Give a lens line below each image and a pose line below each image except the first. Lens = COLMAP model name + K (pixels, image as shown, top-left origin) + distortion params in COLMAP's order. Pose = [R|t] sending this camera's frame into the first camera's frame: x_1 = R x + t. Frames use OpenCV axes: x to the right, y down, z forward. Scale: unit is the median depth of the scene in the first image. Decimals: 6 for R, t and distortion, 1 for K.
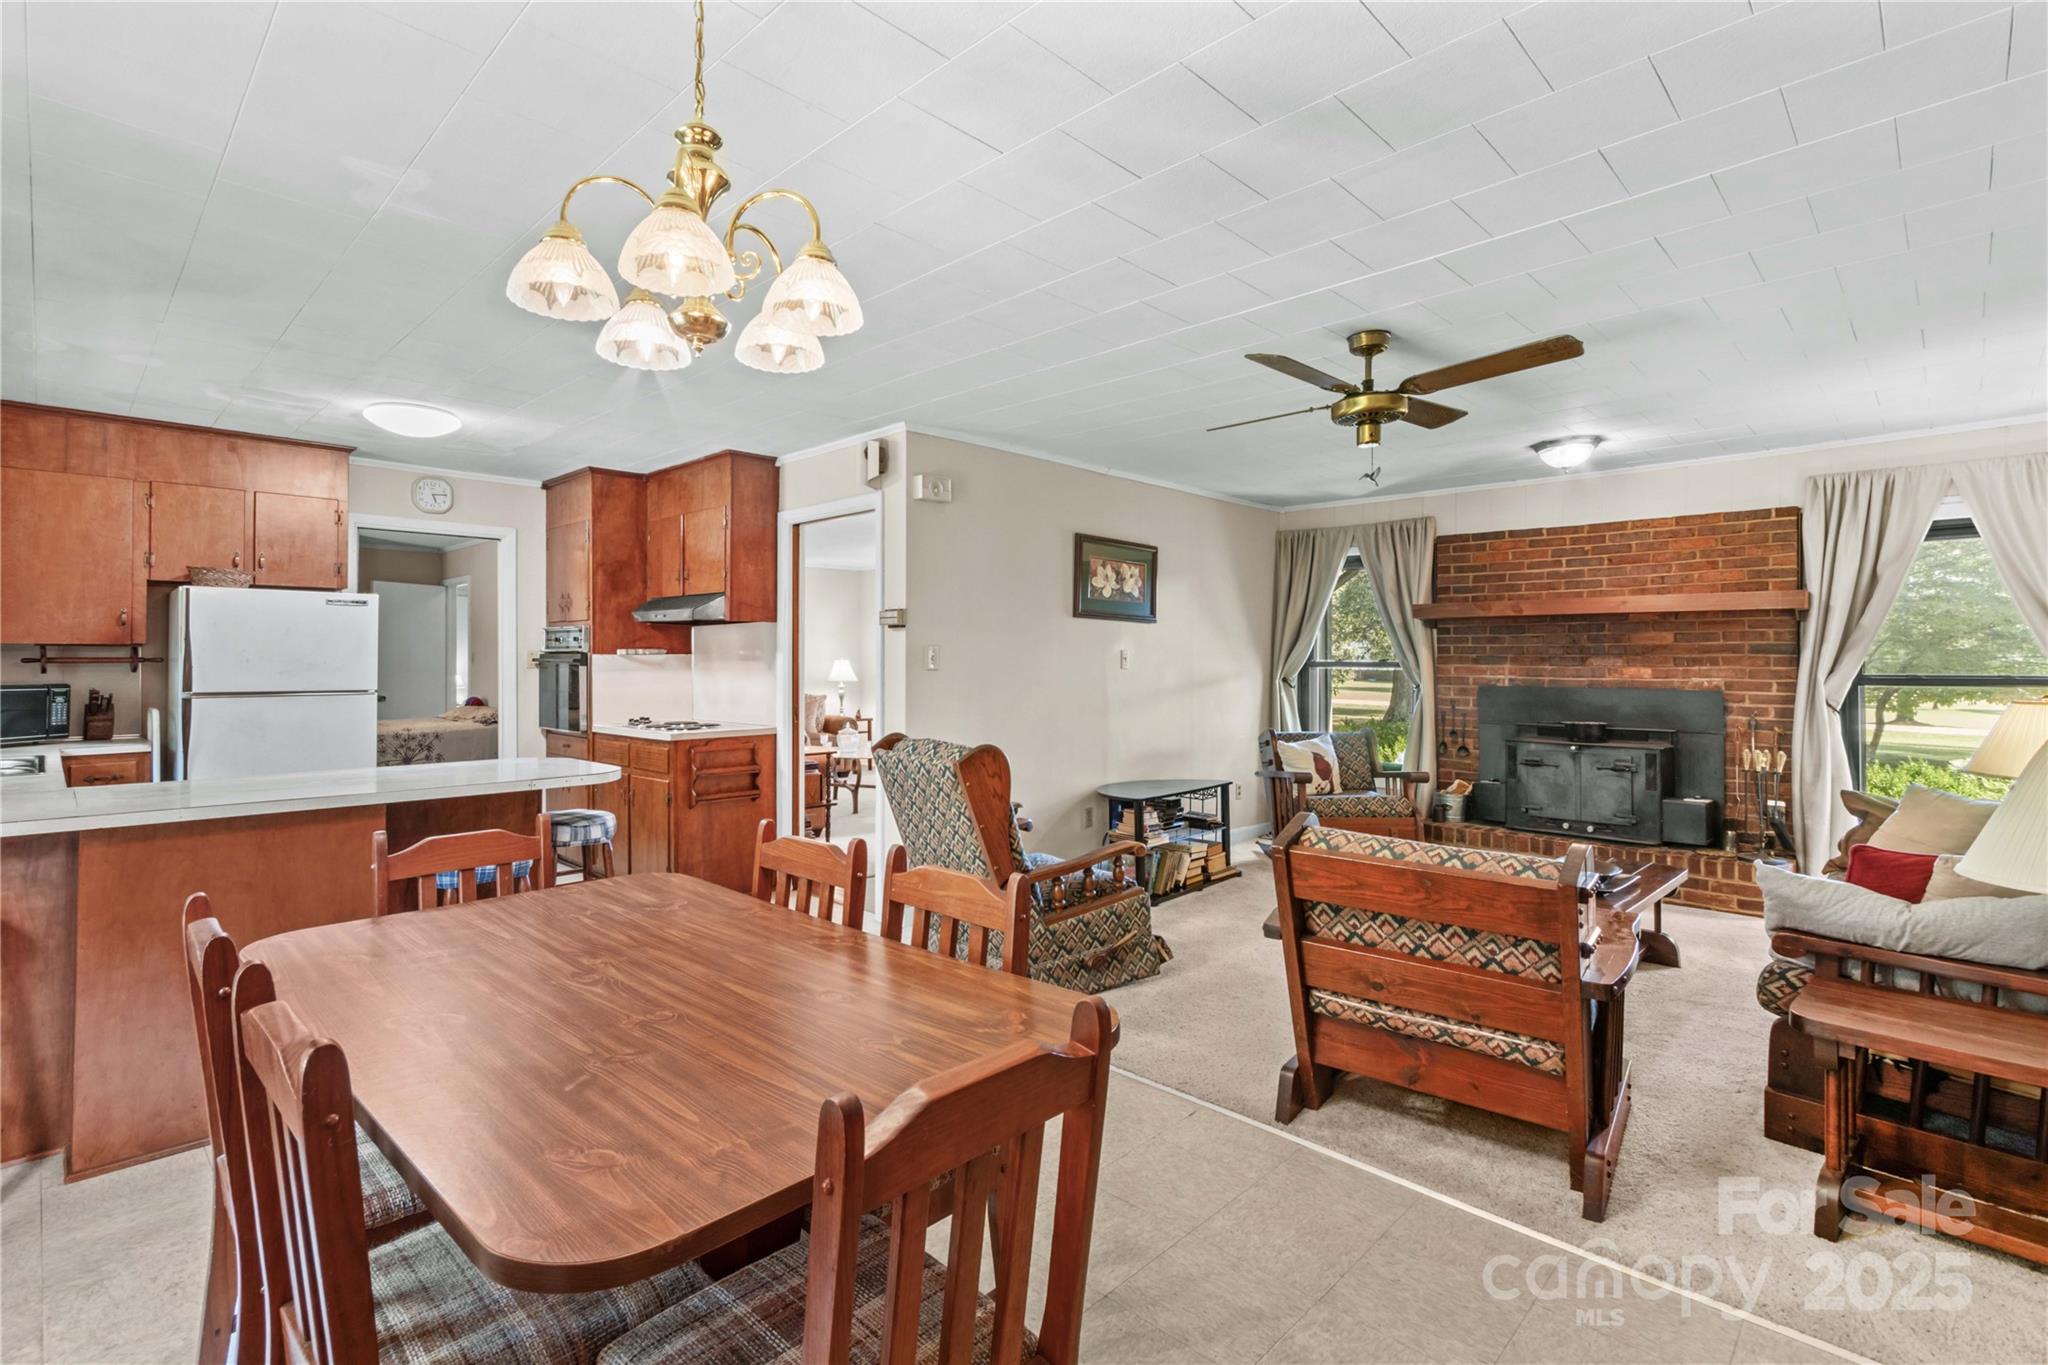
lens RADIAL K [[956.4, 0, 948.8], [0, 956.4, 657.2], [0, 0, 1]] dist [0.008367, -0.005039]
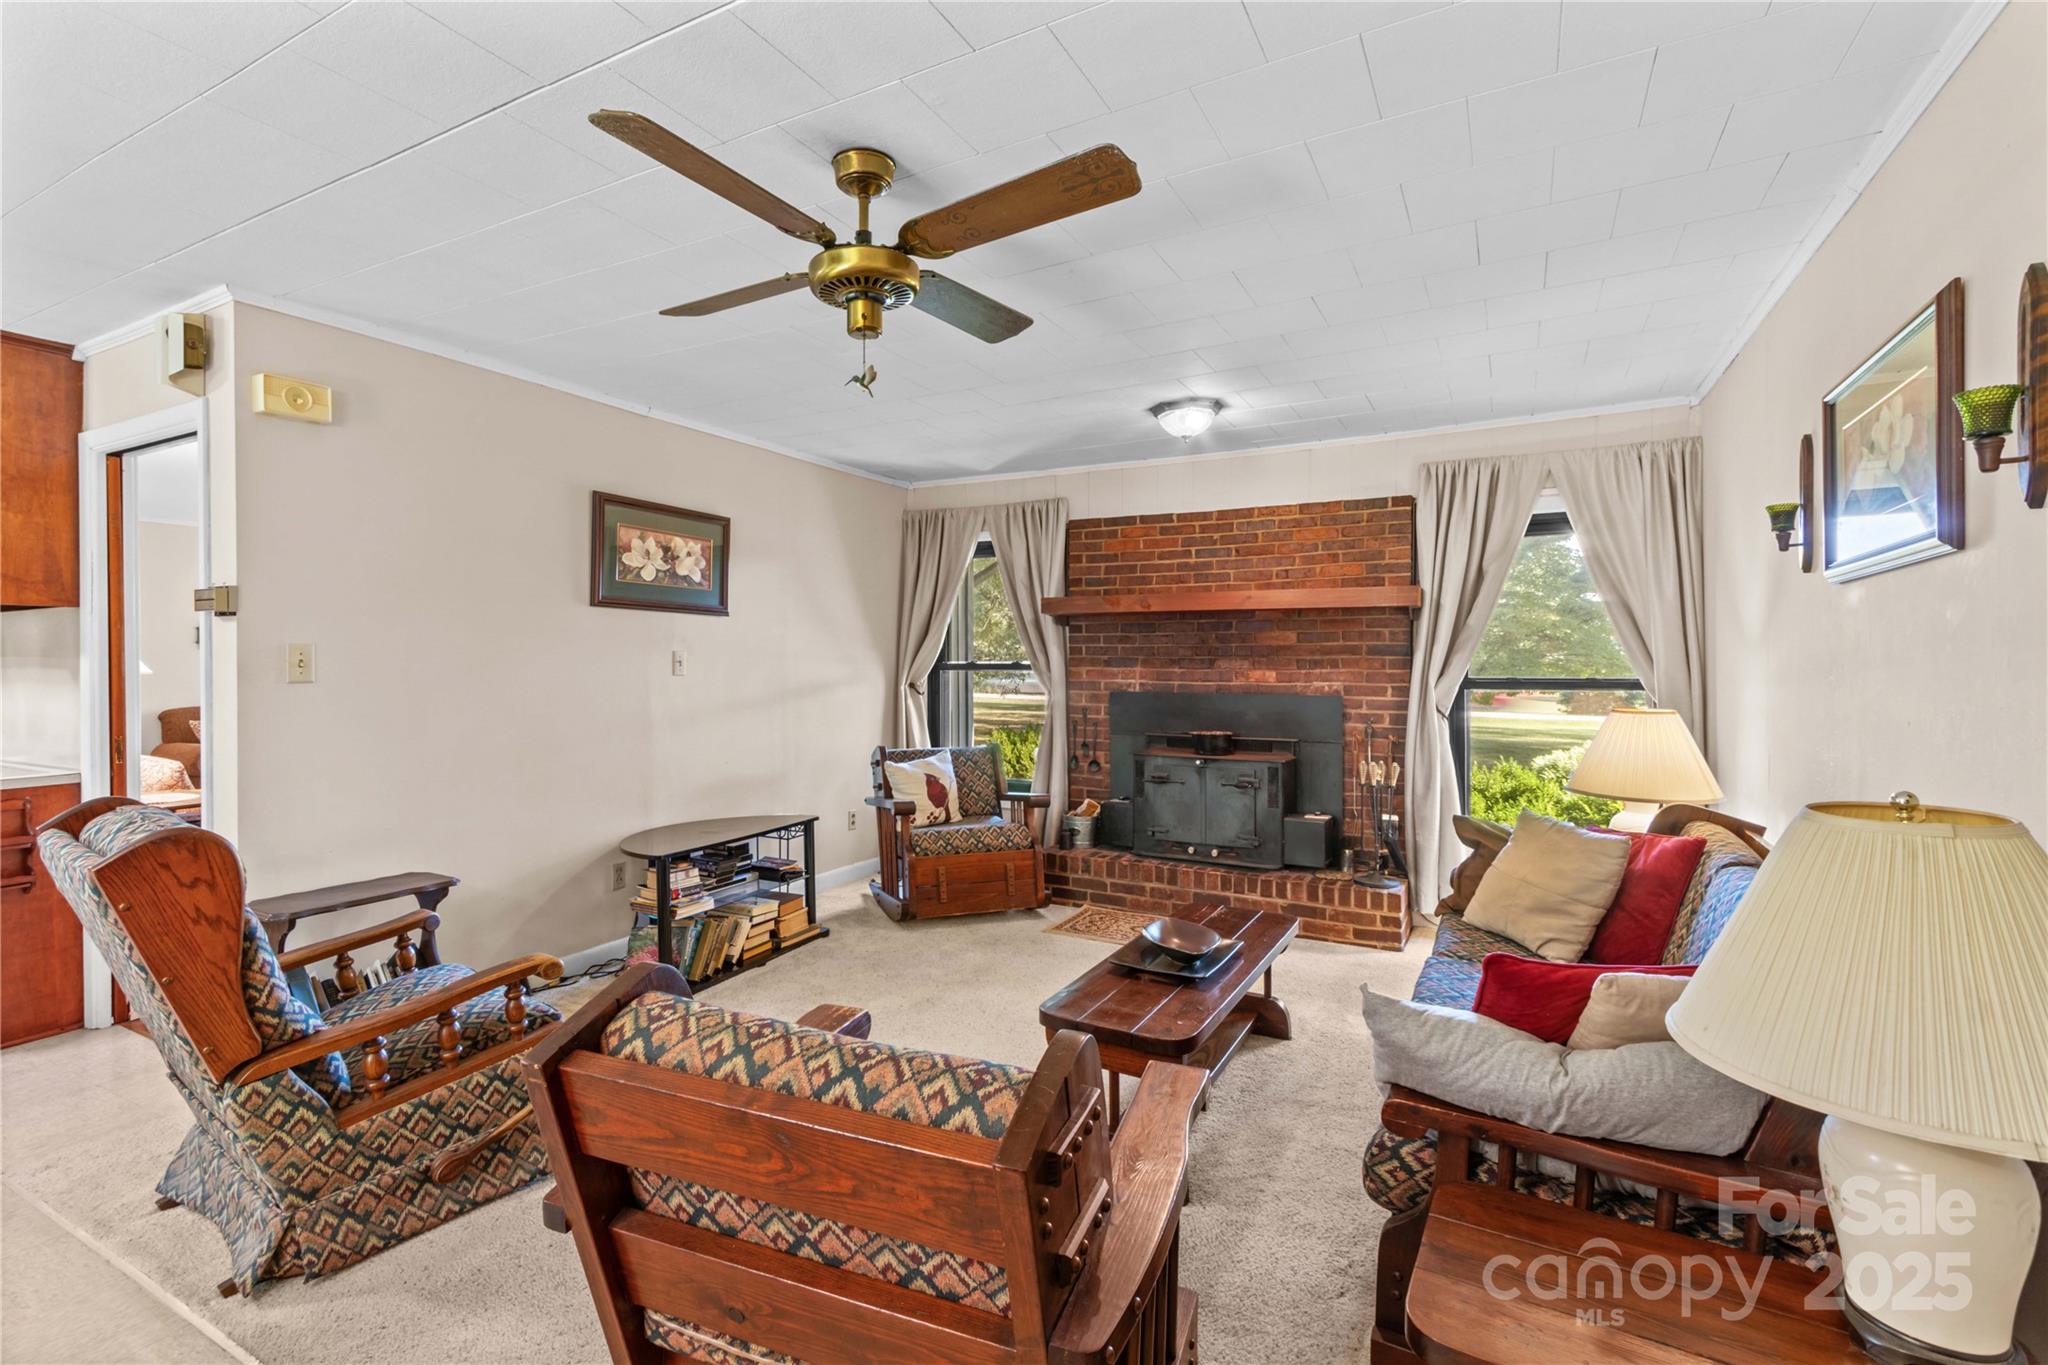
lens RADIAL K [[956.4, 0, 945.5], [0, 956.4, 672.3], [0, 0, 1]] dist [0.008367, -0.005039]
pose [[0.962246, -0.005677, 0.272124, 0.200039], [0.000914, 0.999844, 0.017628, -0.003978], [-0.272181, -0.016714, 0.962101, 0.231352]]
